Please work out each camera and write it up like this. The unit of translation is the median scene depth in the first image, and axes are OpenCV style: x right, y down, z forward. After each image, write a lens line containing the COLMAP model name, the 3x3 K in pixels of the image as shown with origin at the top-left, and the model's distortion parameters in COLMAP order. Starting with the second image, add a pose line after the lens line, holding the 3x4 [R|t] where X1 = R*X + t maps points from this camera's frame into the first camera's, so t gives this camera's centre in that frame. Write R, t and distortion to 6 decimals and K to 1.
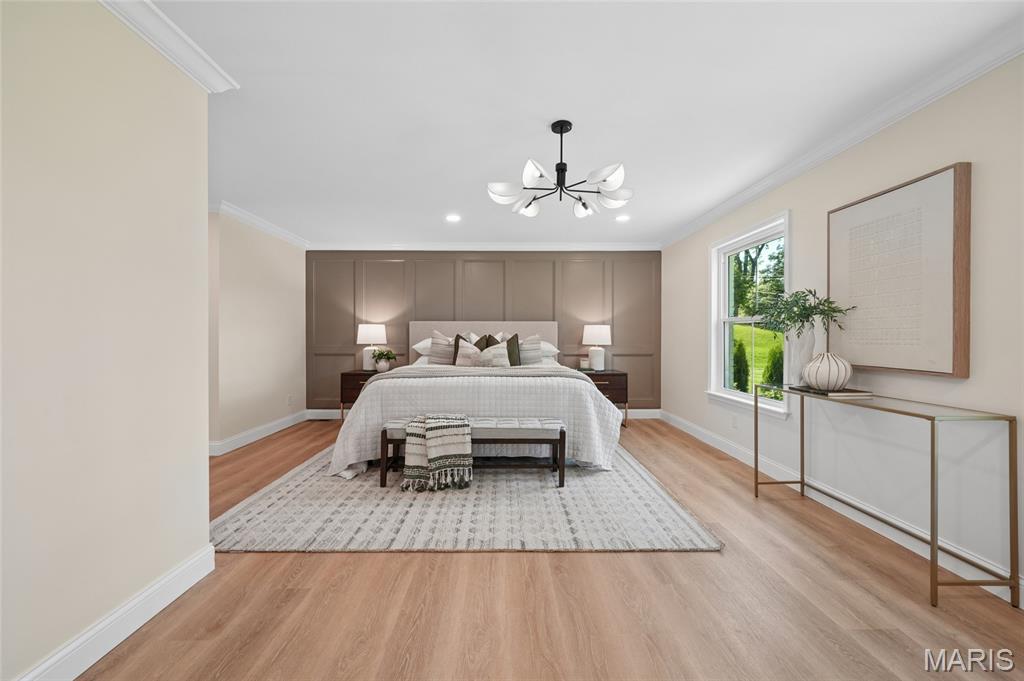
lens RADIAL K [[412.7, 0, 511.7], [0, 412.7, 337.2], [0, 0, 1]] dist [-0.003137, 0.000213]
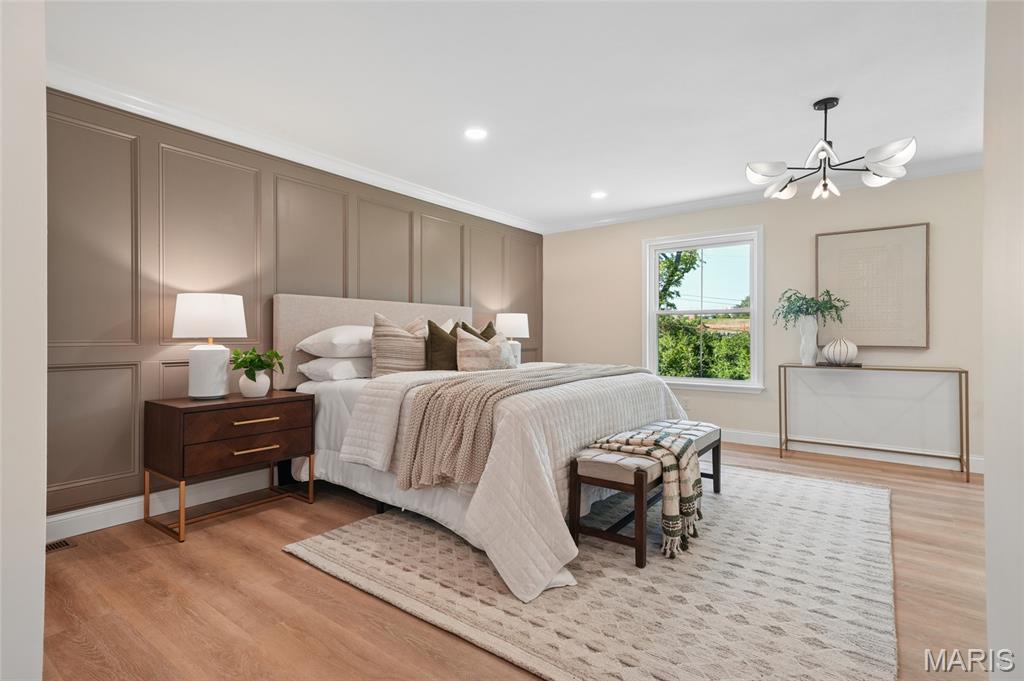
lens RADIAL K [[494.0, 0, 511.5], [0, 494.0, 337.9], [0, 0, 1]] dist [0.003973, 0.000428]
pose [[0.603990, -0.002947, 0.796986, -1.032372], [0.001476, 0.999996, 0.002578, 0.028157], [-0.796991, -0.000381, 0.603992, 0.740289]]
